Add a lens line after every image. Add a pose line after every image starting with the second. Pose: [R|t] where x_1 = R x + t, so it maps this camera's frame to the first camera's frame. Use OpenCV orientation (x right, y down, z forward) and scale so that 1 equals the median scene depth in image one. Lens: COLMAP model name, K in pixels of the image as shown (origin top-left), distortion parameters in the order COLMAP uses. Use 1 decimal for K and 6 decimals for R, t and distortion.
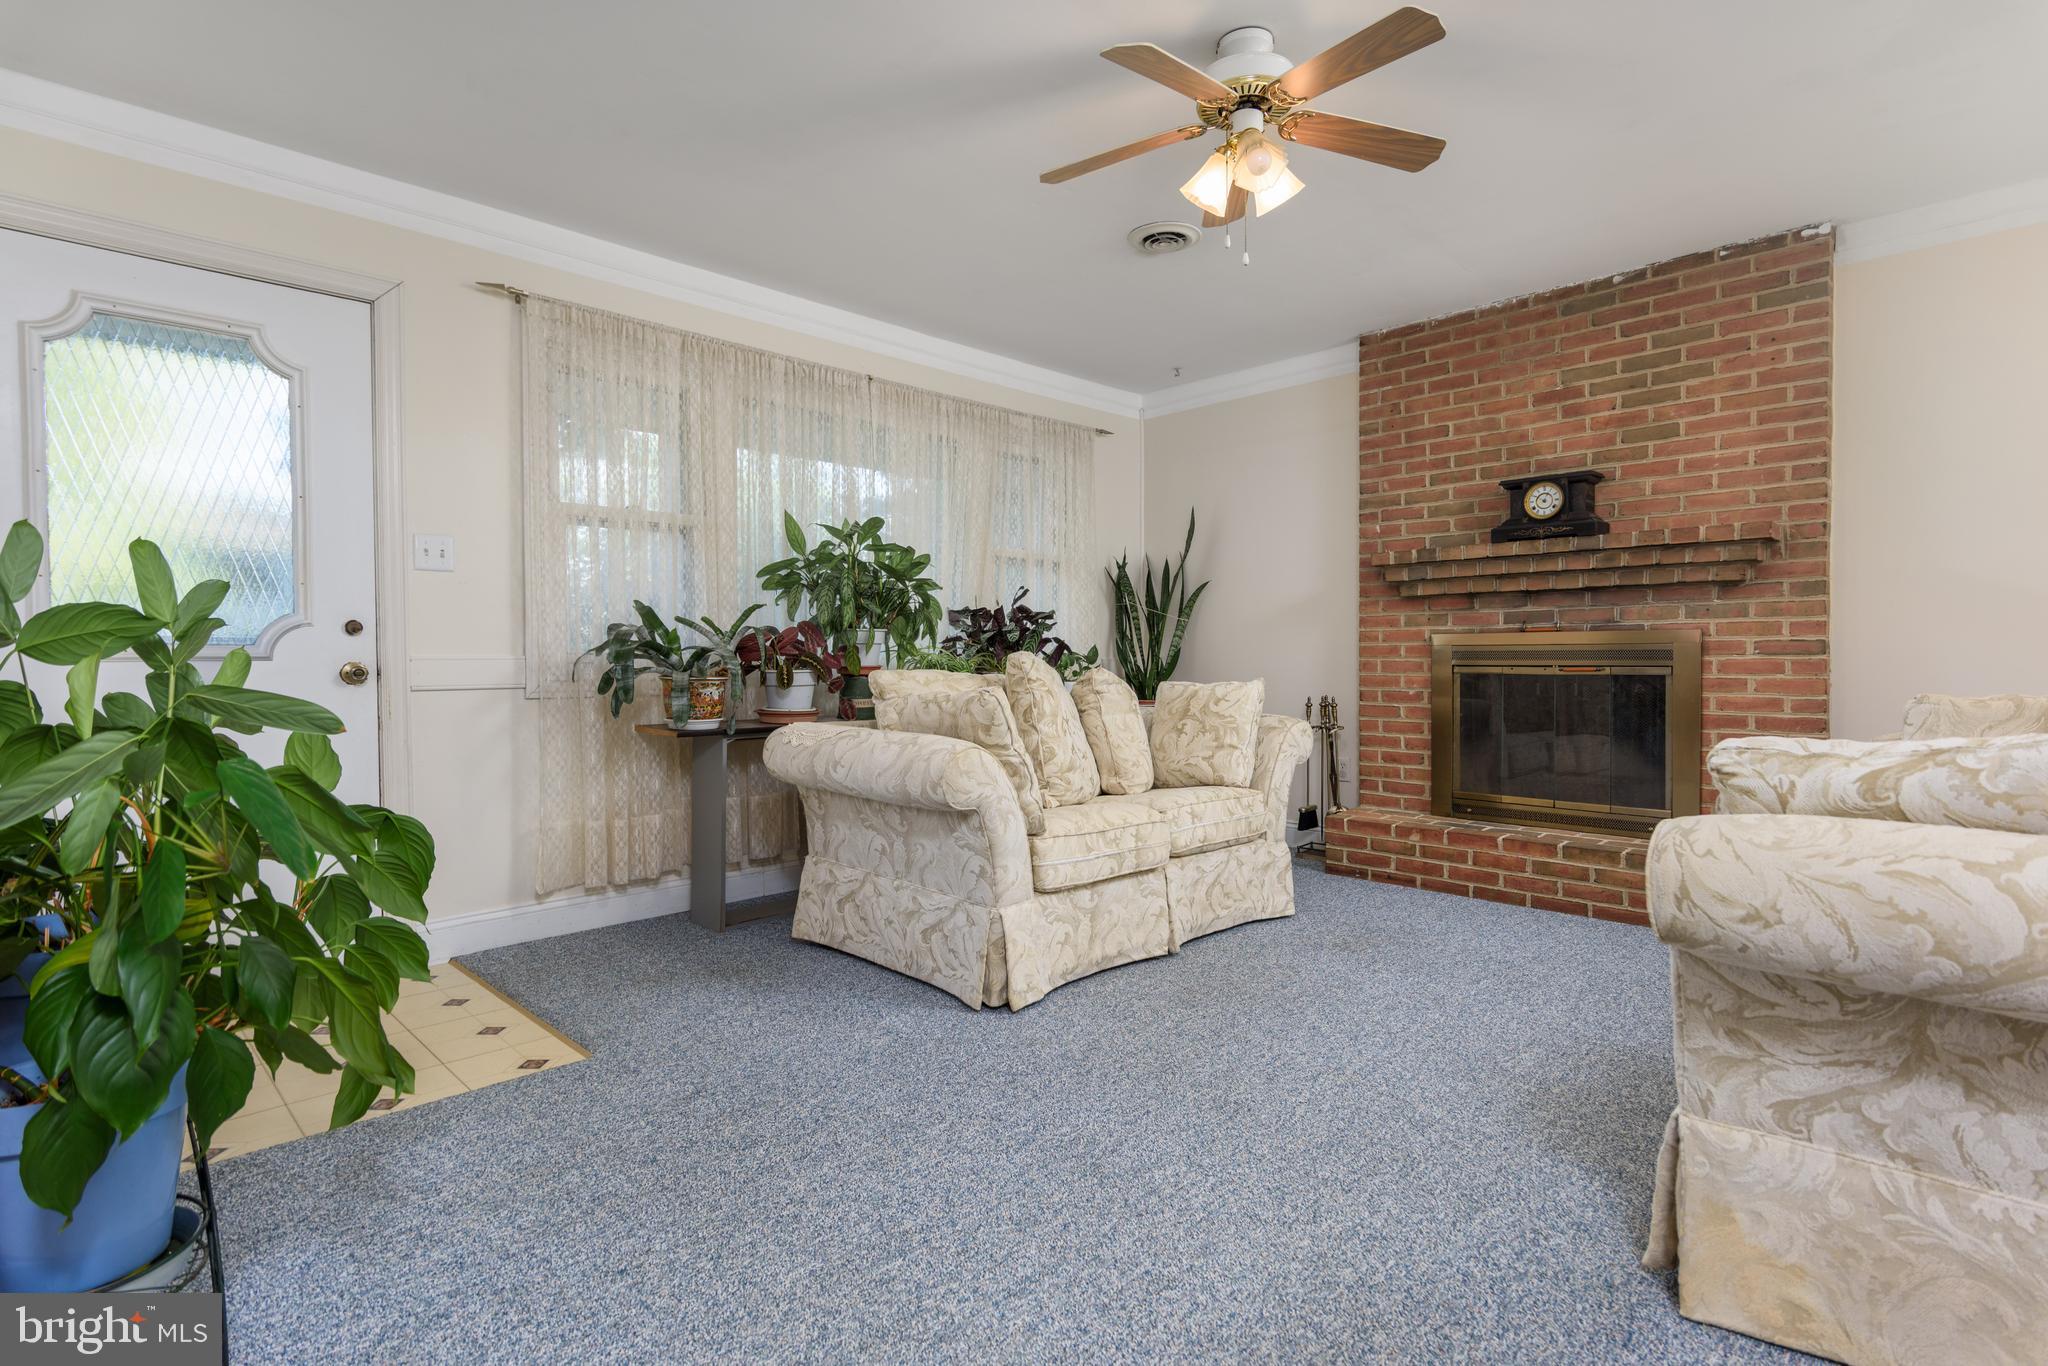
lens RADIAL K [[1022.9, 0, 1026.9], [0, 1022.9, 678.1], [0, 0, 1]] dist [-0.004219, 0.001291]
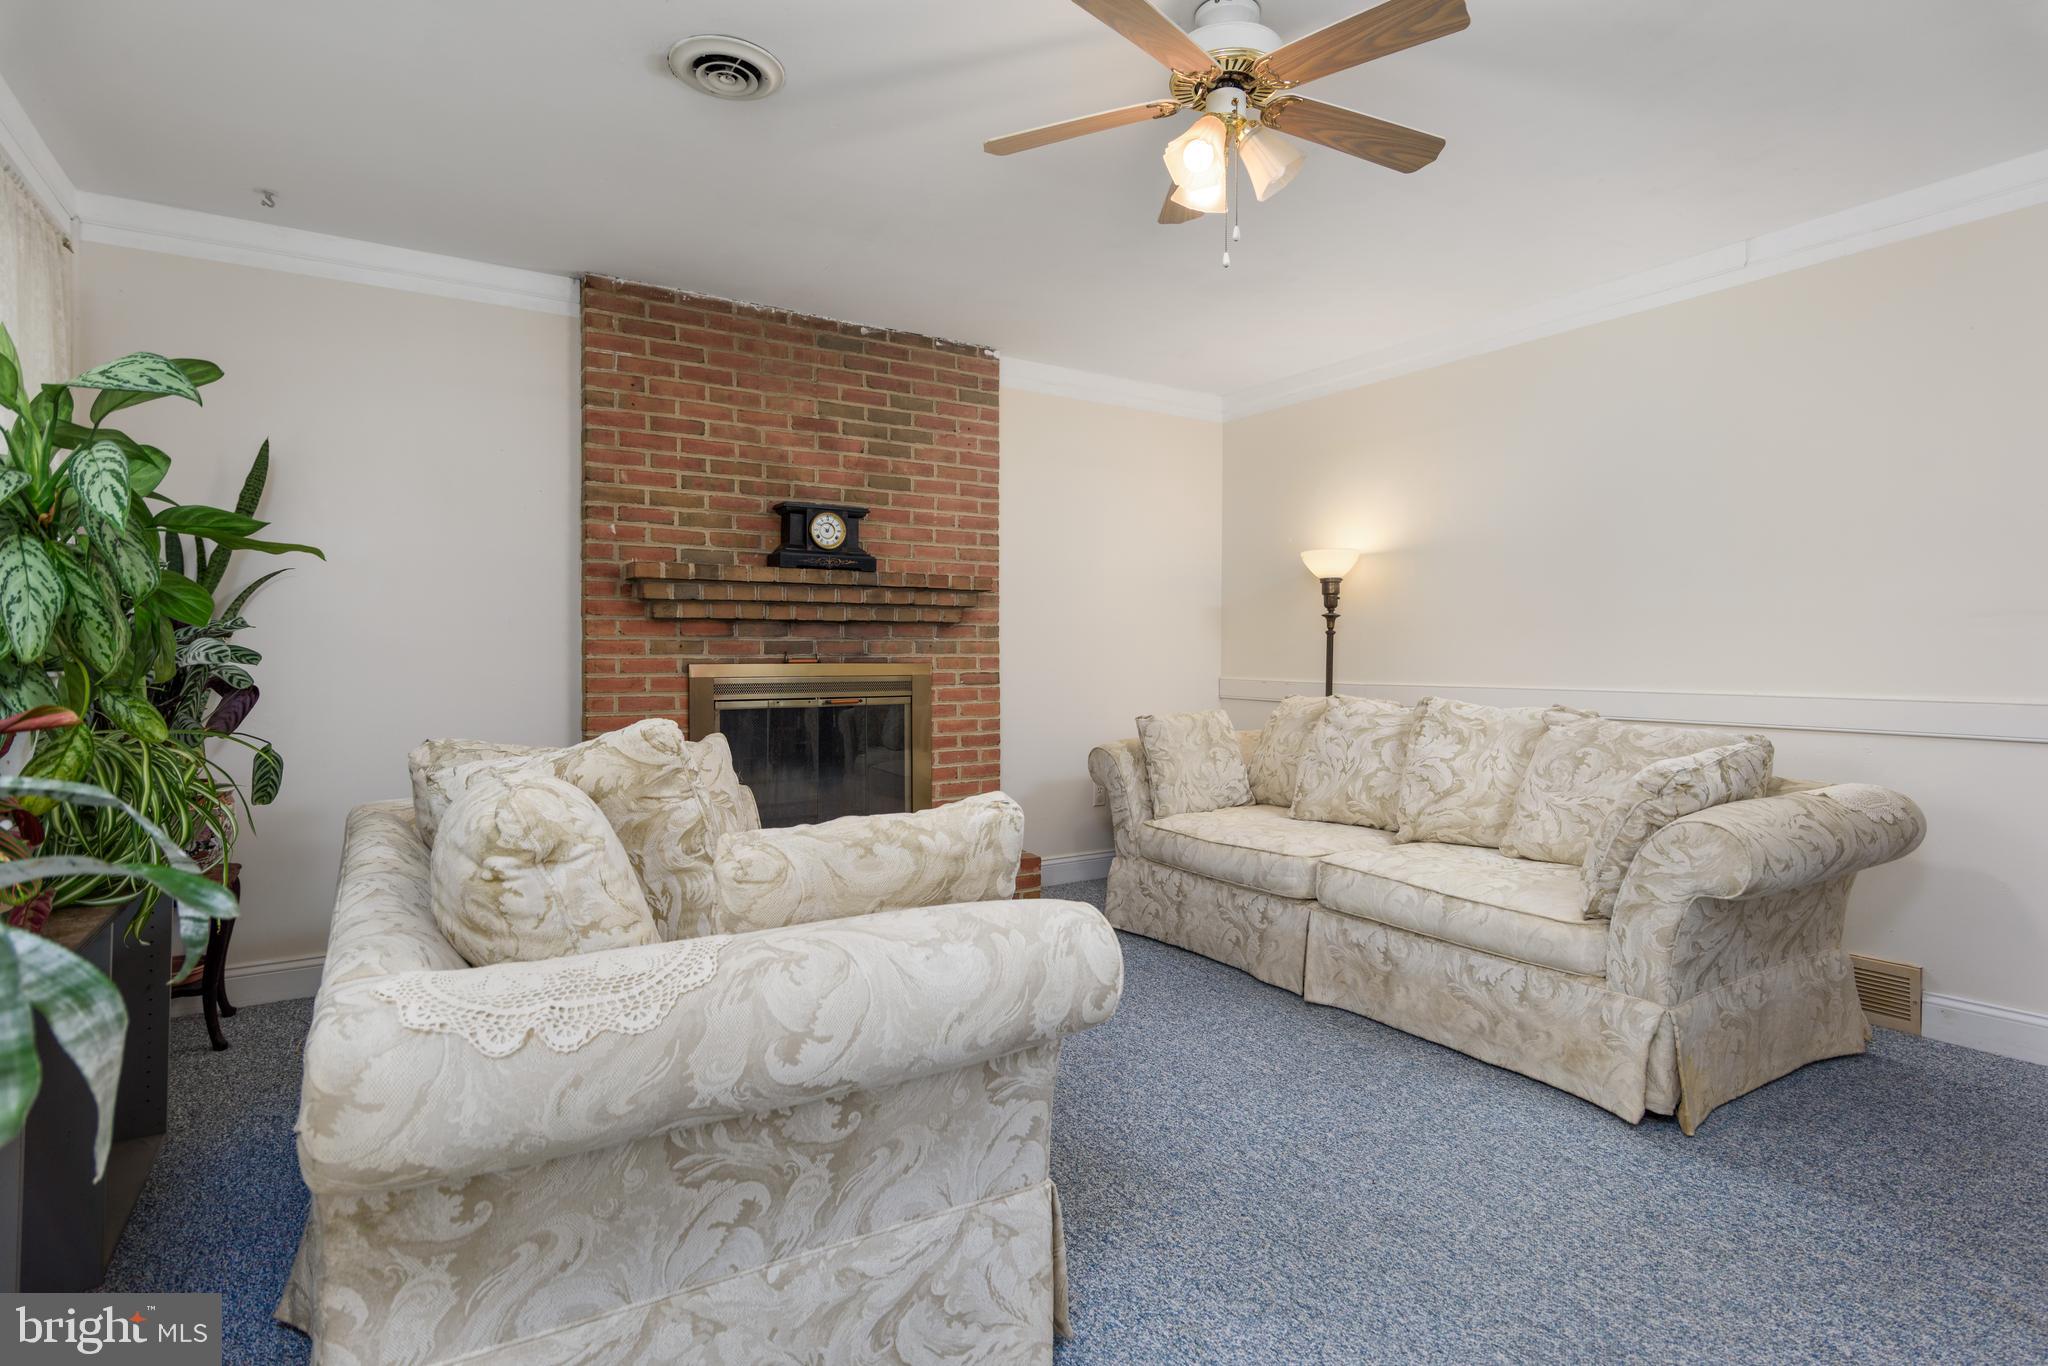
lens RADIAL K [[1022.9, 0, 1010.9], [0, 1022.9, 648.6], [0, 0, 1]] dist [-0.004219, 0.001291]
pose [[0.210918, 0.008059, 0.977471, -0.415091], [0.018569, 0.999753, -0.012250, -0.045043], [-0.977327, 0.020734, 0.210716, 0.624786]]
